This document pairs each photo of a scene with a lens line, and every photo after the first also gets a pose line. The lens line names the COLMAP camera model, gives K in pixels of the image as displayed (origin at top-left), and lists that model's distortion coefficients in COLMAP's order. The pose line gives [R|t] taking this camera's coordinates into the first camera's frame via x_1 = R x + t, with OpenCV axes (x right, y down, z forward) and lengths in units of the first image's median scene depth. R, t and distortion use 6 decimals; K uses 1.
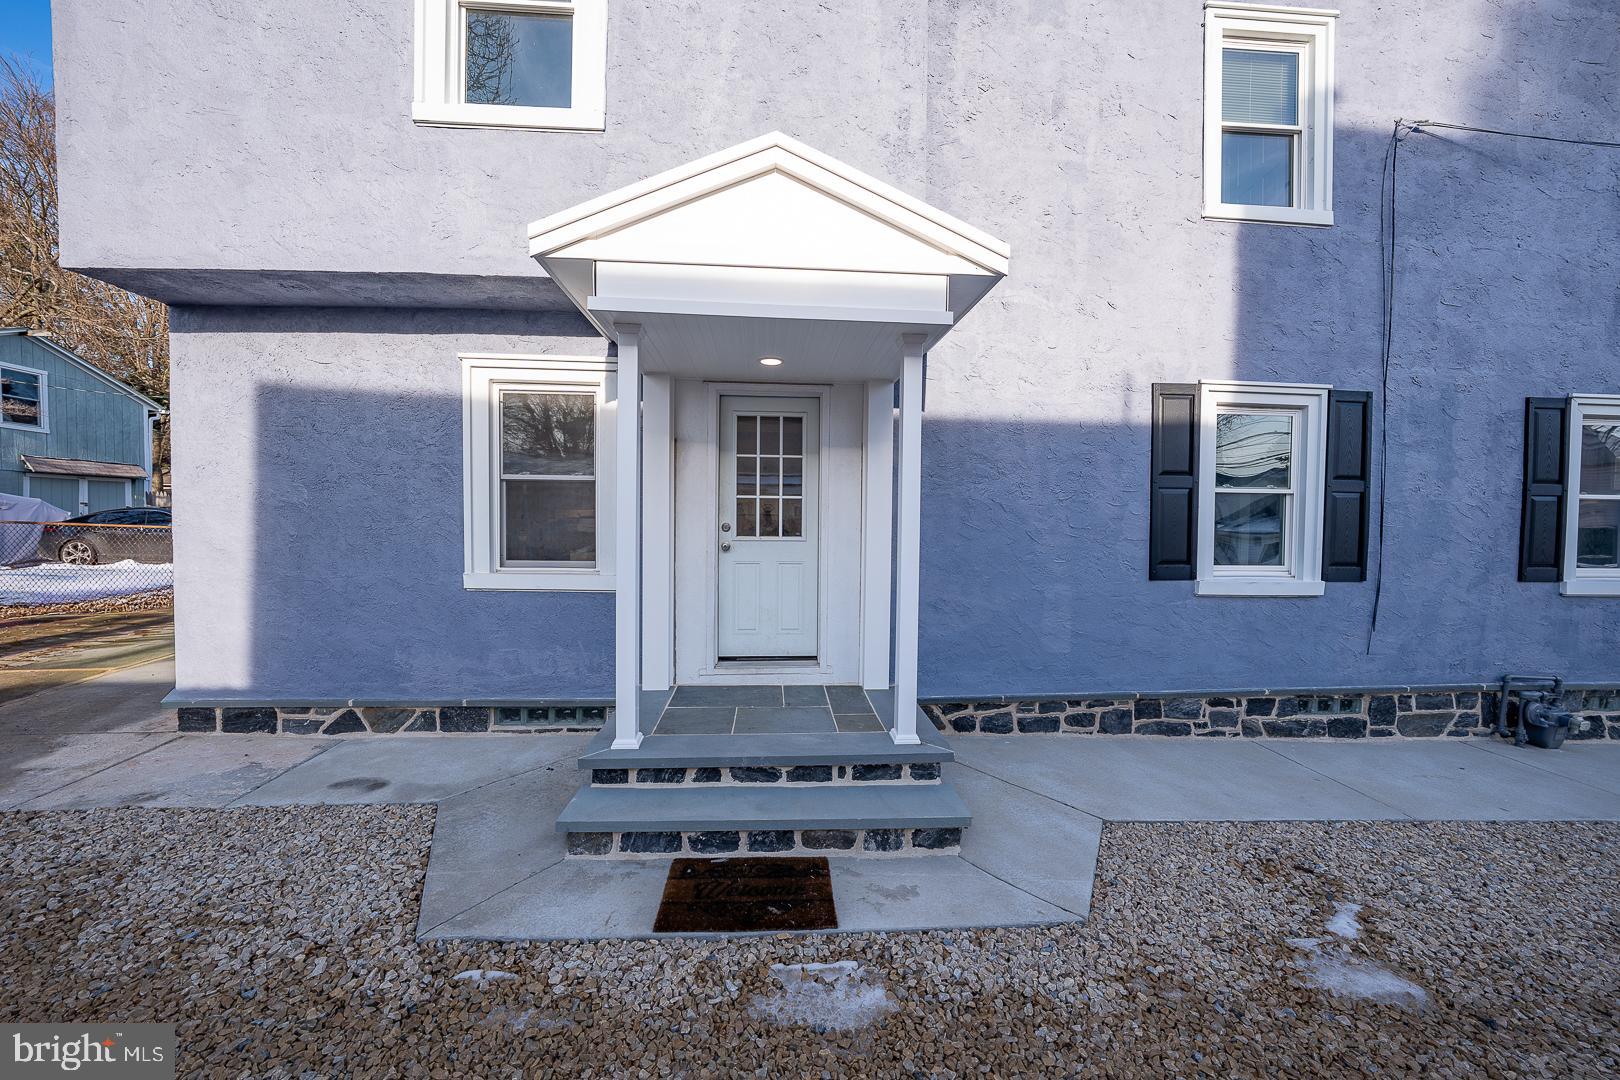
lens RADIAL K [[570.8, 0, 811.0], [0, 570.8, 535.2], [0, 0, 1]] dist [-0.017741, 0.000168]
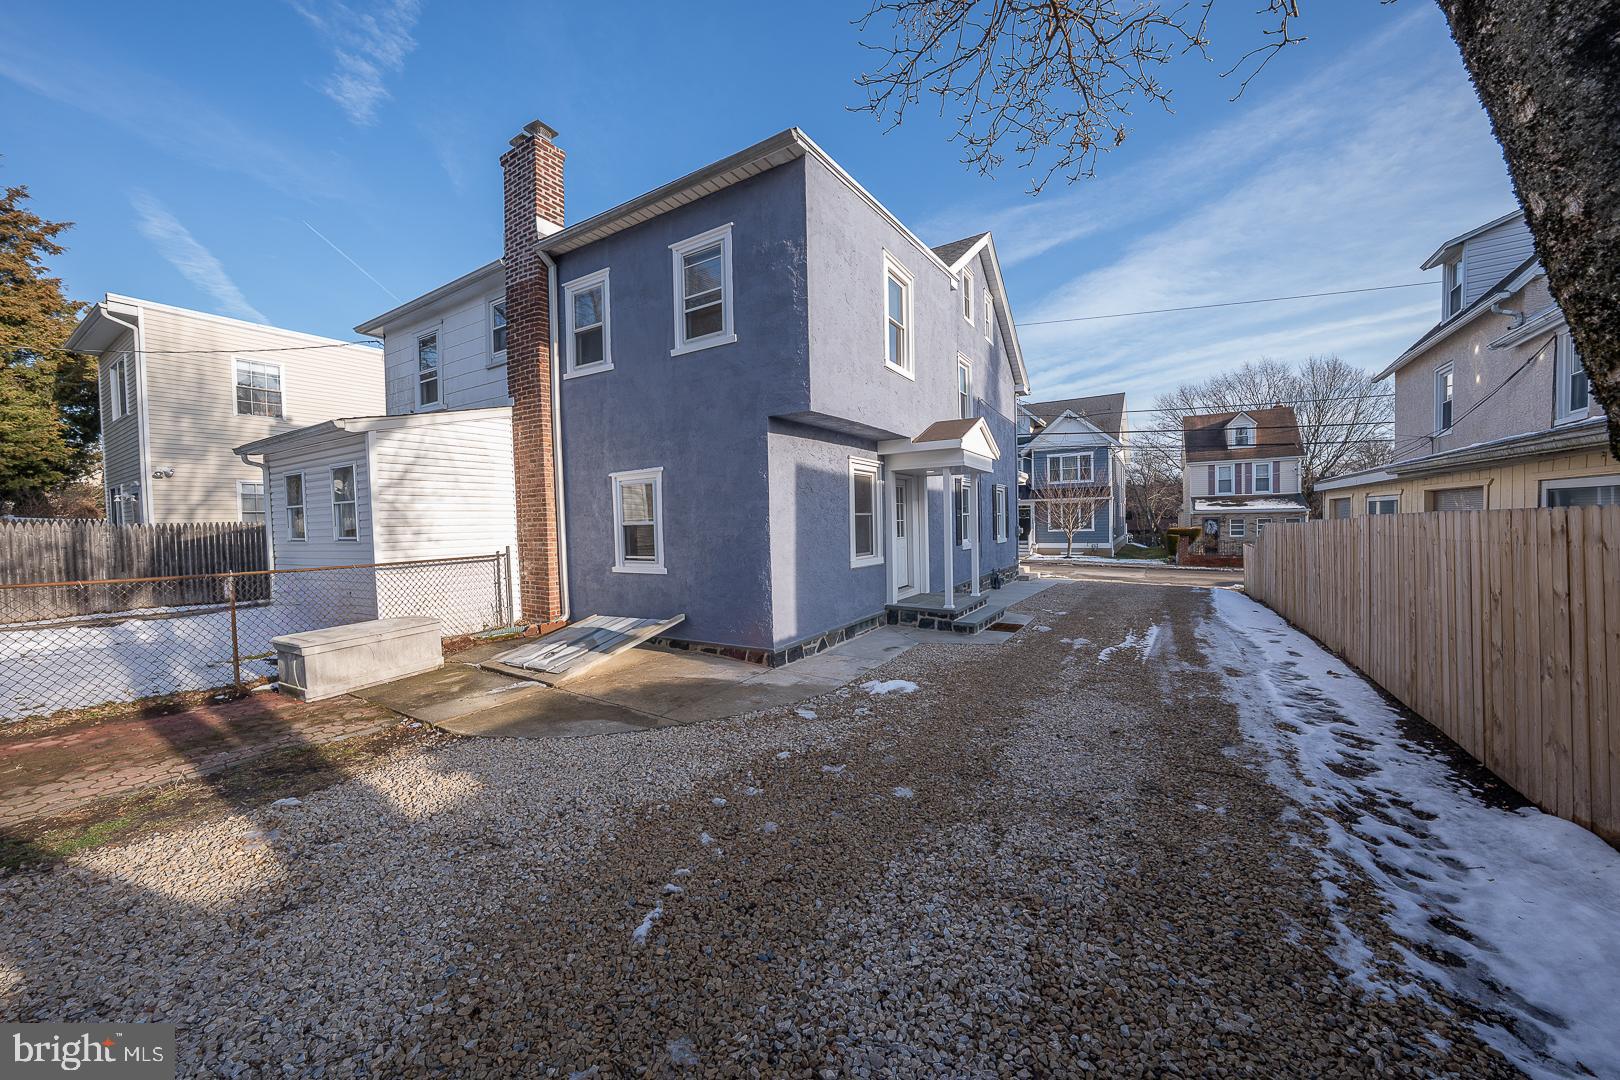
lens RADIAL K [[570.8, 0, 811.0], [0, 570.8, 535.2], [0, 0, 1]] dist [-0.017741, 0.000168]
pose [[0.573664, -0.044307, 0.817892, -2.392470], [0.049606, 0.998582, 0.019302, -0.074359], [-0.817587, 0.029499, 0.575049, -0.085468]]
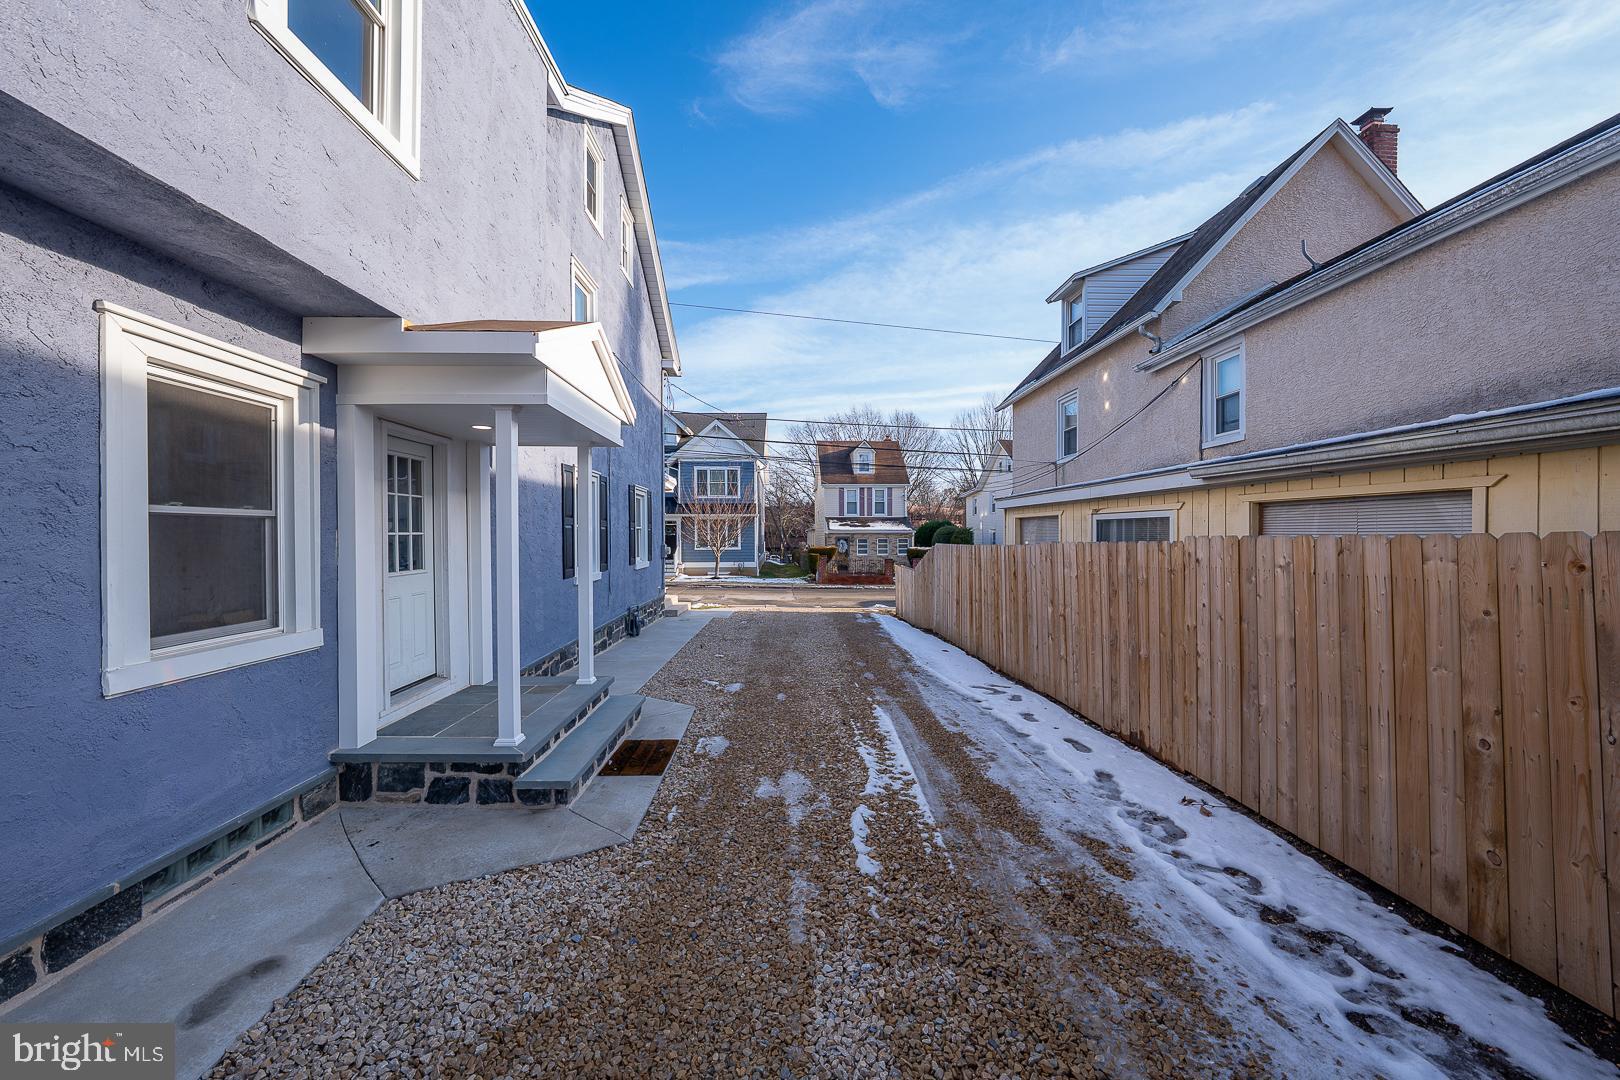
lens RADIAL K [[570.8, 0, 811.0], [0, 570.8, 535.2], [0, 0, 1]] dist [-0.017741, 0.000168]
pose [[0.007377, -0.015561, 0.999852, -1.180875], [0.029910, 0.999435, 0.015334, -0.061306], [-0.999525, 0.029793, 0.007838, 0.254423]]
